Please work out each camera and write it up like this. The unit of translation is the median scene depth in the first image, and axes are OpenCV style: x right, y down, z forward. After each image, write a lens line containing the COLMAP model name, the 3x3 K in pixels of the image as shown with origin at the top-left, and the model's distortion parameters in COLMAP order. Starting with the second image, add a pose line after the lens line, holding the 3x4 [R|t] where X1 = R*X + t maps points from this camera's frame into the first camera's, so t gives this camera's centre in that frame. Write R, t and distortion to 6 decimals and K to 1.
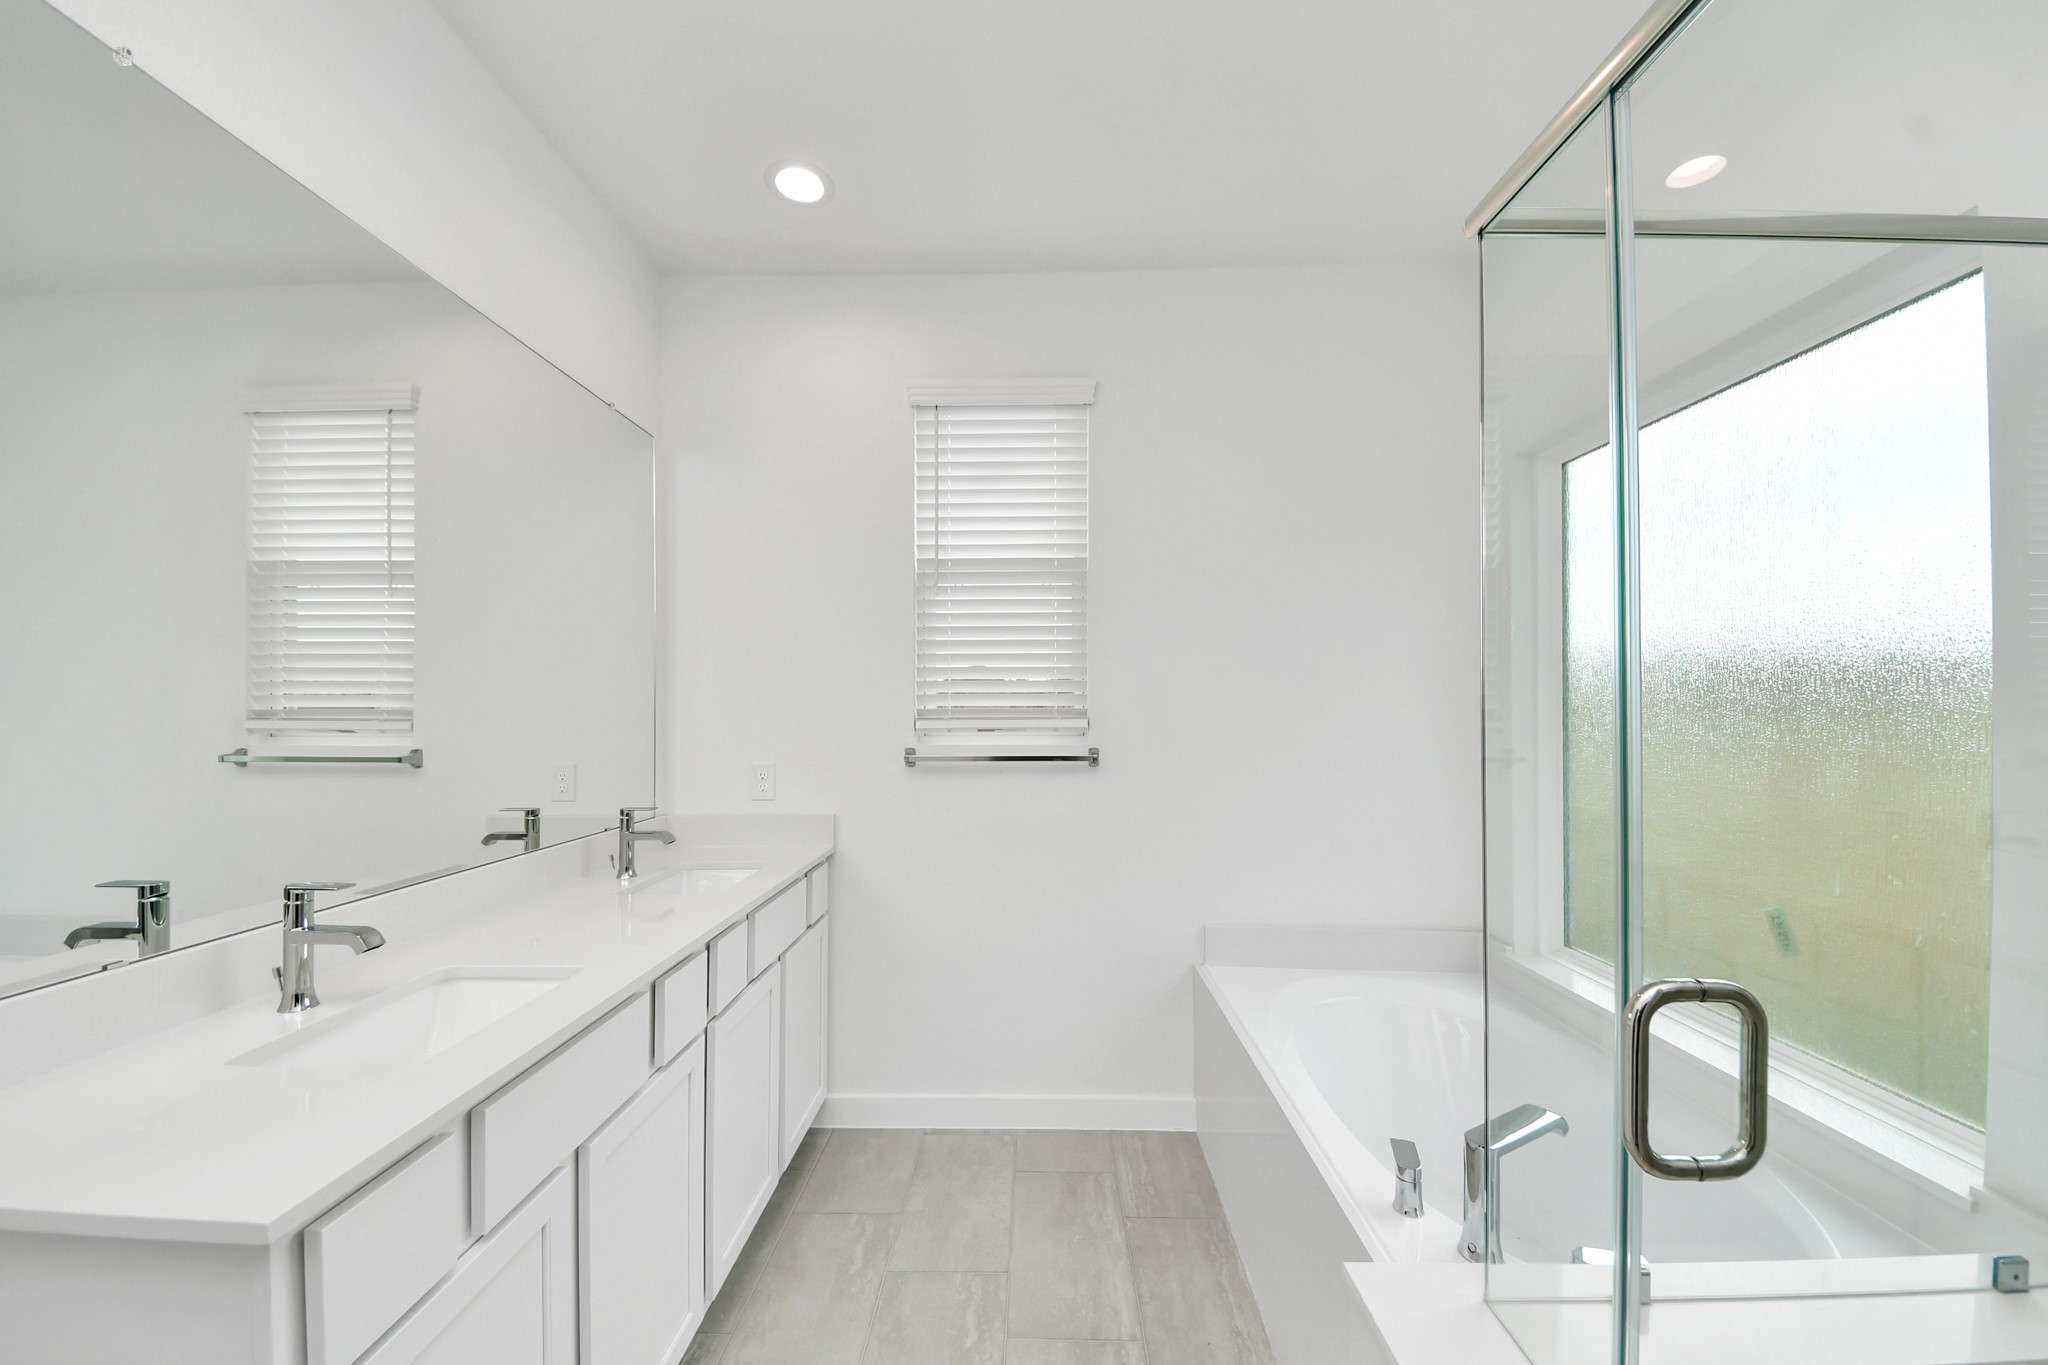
lens RADIAL K [[782.2, 0, 1027.3], [0, 782.2, 692.9], [0, 0, 1]] dist [0.040549, -0.028600]
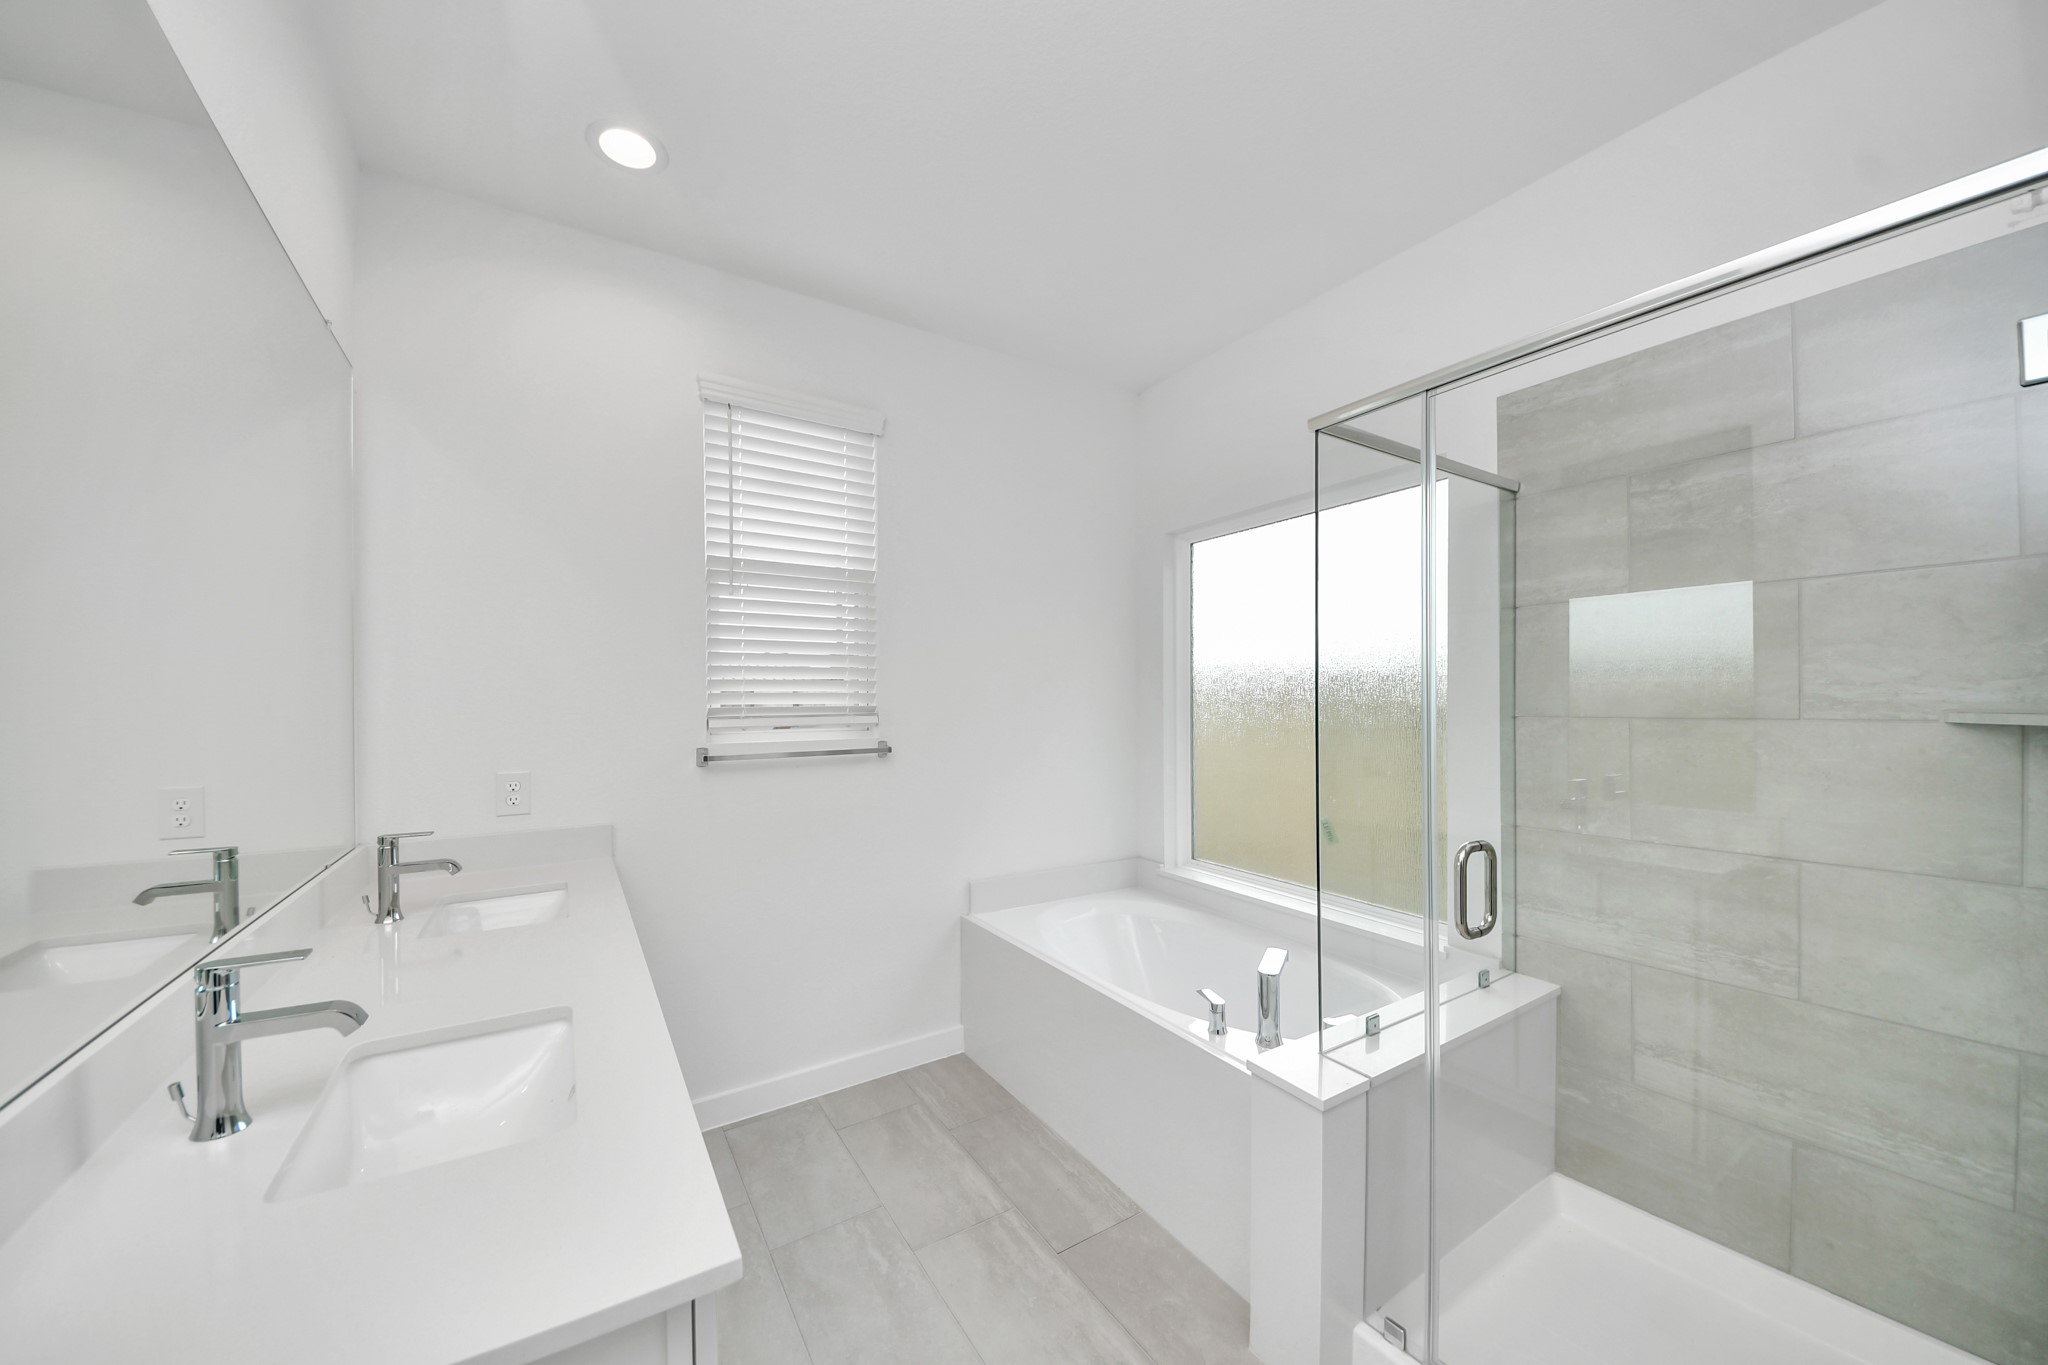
lens RADIAL K [[723.7, 0, 1016.6], [0, 723.7, 693.9], [0, 0, 1]] dist [0.033865, -0.021059]
pose [[0.832177, 0.002606, 0.554504, -0.352609], [-0.007287, 0.999954, 0.006236, -0.006206], [-0.554462, -0.009230, 0.832158, 0.024470]]
